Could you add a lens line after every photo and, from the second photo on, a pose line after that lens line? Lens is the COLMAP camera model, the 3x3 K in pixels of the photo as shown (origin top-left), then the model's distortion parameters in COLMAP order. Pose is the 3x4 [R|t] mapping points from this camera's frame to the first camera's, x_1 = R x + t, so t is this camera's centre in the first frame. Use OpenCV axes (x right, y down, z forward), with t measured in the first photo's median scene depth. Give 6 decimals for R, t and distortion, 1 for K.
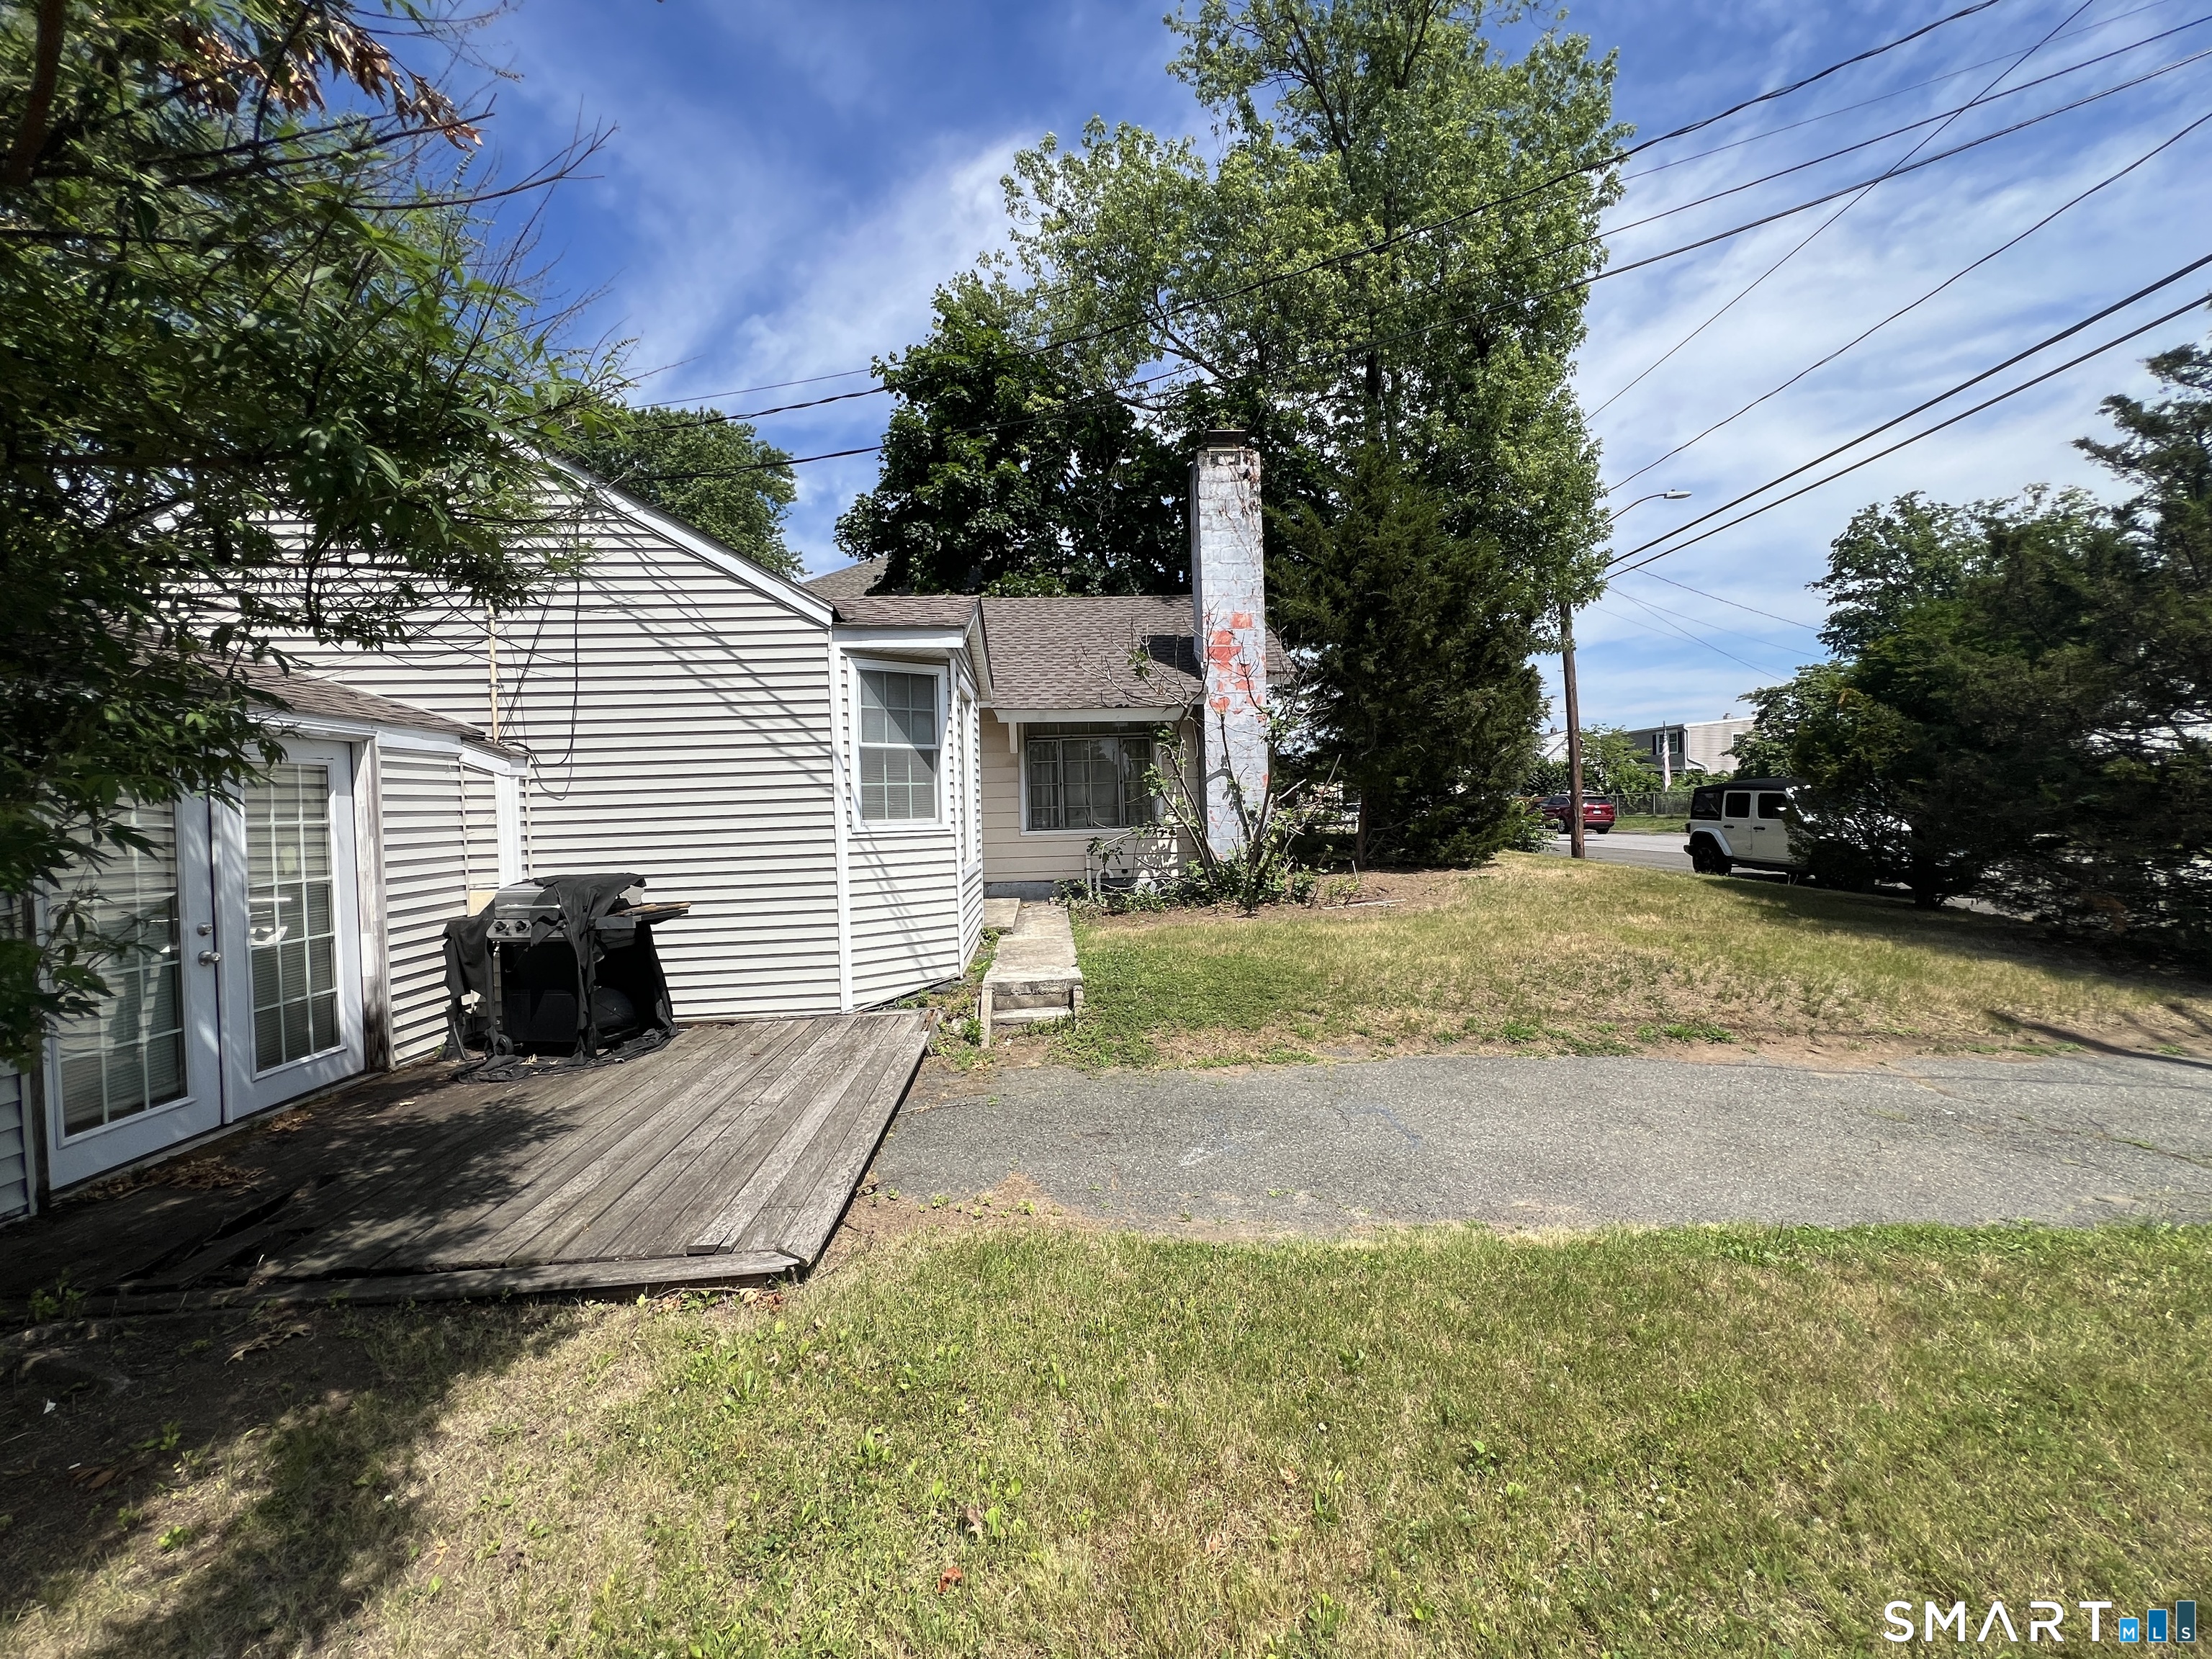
lens RADIAL K [[882.5, 0, 1104.8], [0, 882.5, 828.0], [0, 0, 1]] dist [-0.000182, -0.000020]
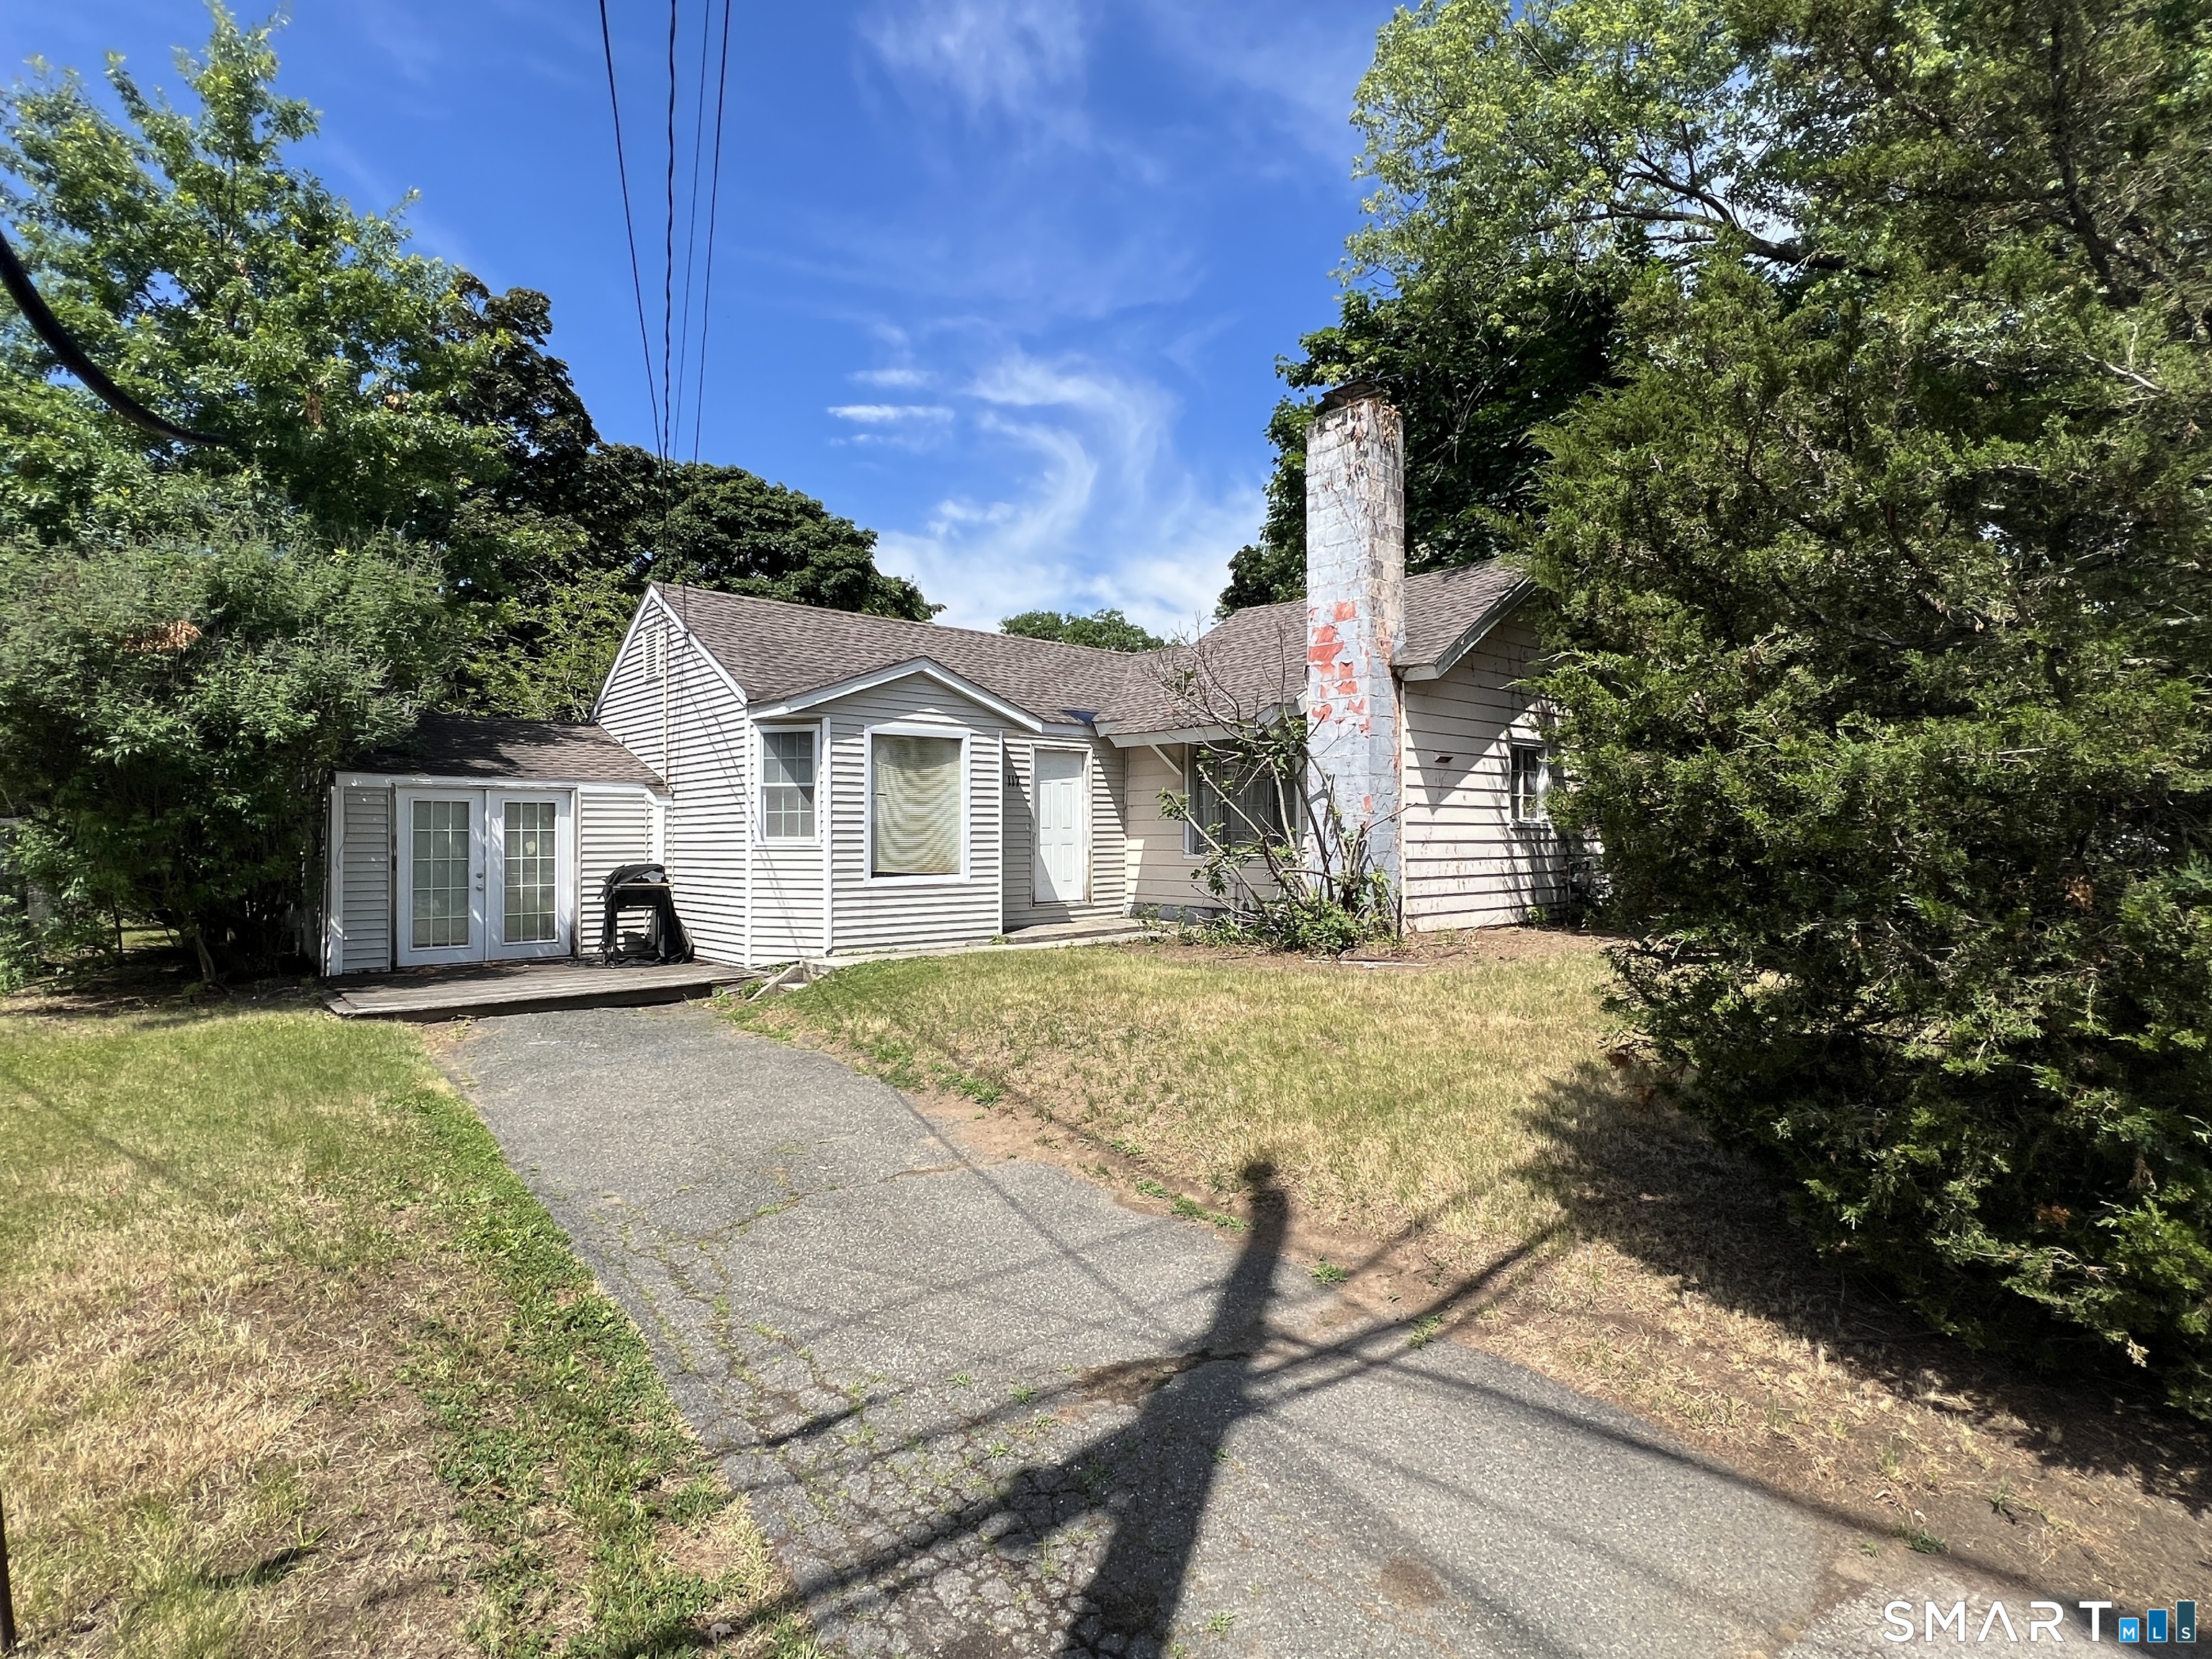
lens RADIAL K [[1113.7, 0, 1103.8], [0, 1113.7, 833.1], [0, 0, 1]] dist [0.000136, 0.000020]
pose [[0.616181, 0.026391, -0.787162, 1.481233], [-0.032274, 0.999445, 0.008244, -0.047691], [0.786943, 0.020325, 0.616691, 0.313238]]
